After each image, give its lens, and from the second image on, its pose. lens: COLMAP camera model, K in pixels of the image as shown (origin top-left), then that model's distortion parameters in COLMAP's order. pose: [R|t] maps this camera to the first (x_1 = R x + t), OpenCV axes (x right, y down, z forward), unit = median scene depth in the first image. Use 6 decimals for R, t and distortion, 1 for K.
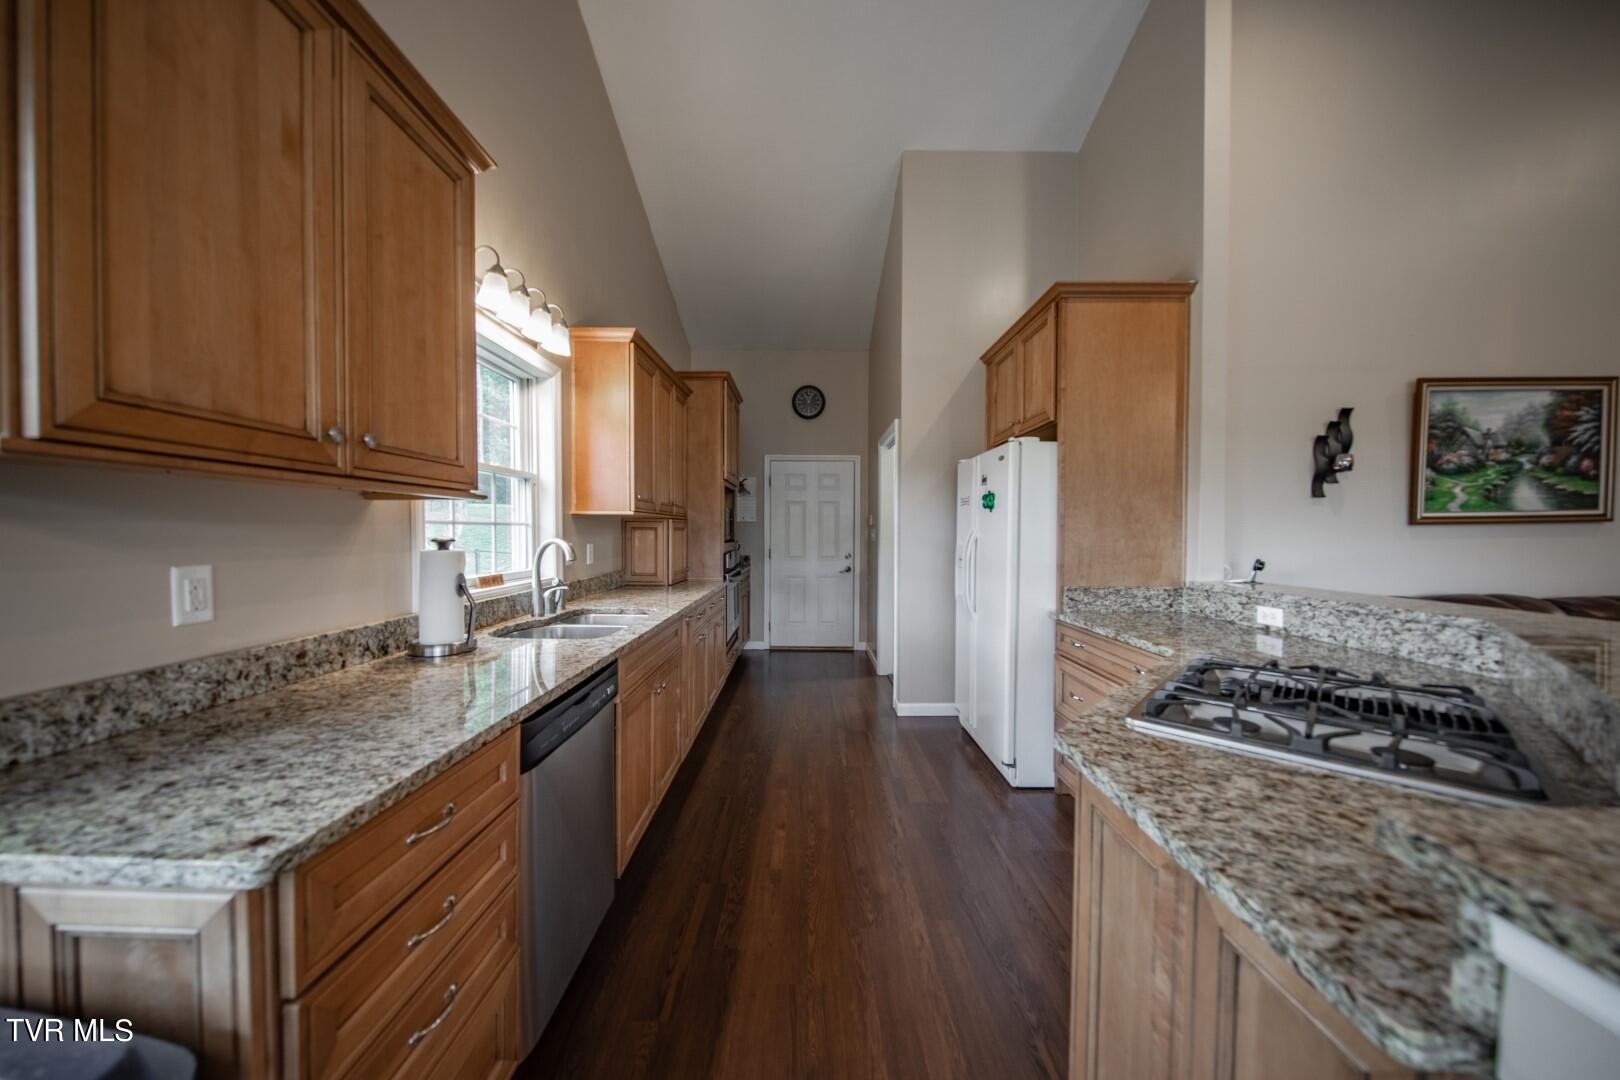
lens RADIAL K [[536.7, 0, 809.2], [0, 536.7, 540.3], [0, 0, 1]] dist [-0.000628, -0.000155]
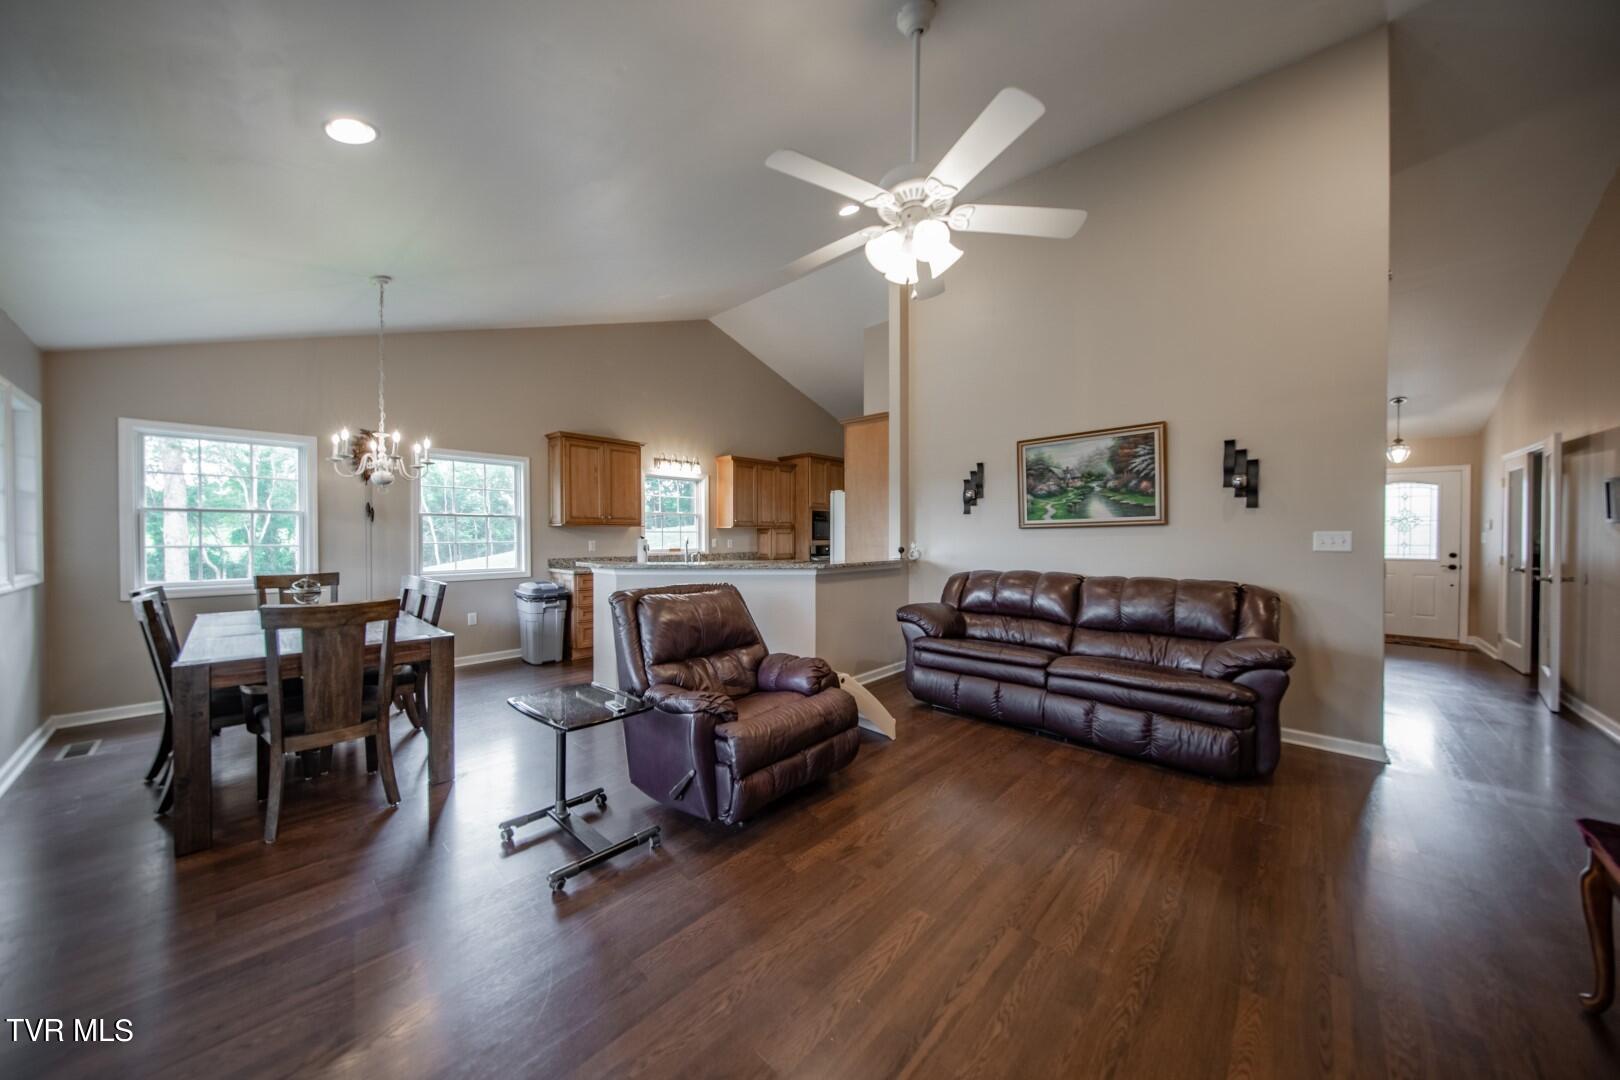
lens RADIAL K [[536.7, 0, 821.8], [0, 536.7, 541.2], [0, 0, 1]] dist [-0.000628, -0.000155]
pose [[0.742929, 0.004747, -0.669353, 1.778085], [-0.009676, 0.999947, -0.003648, 0.021066], [0.669300, 0.009187, 0.742935, -0.637188]]
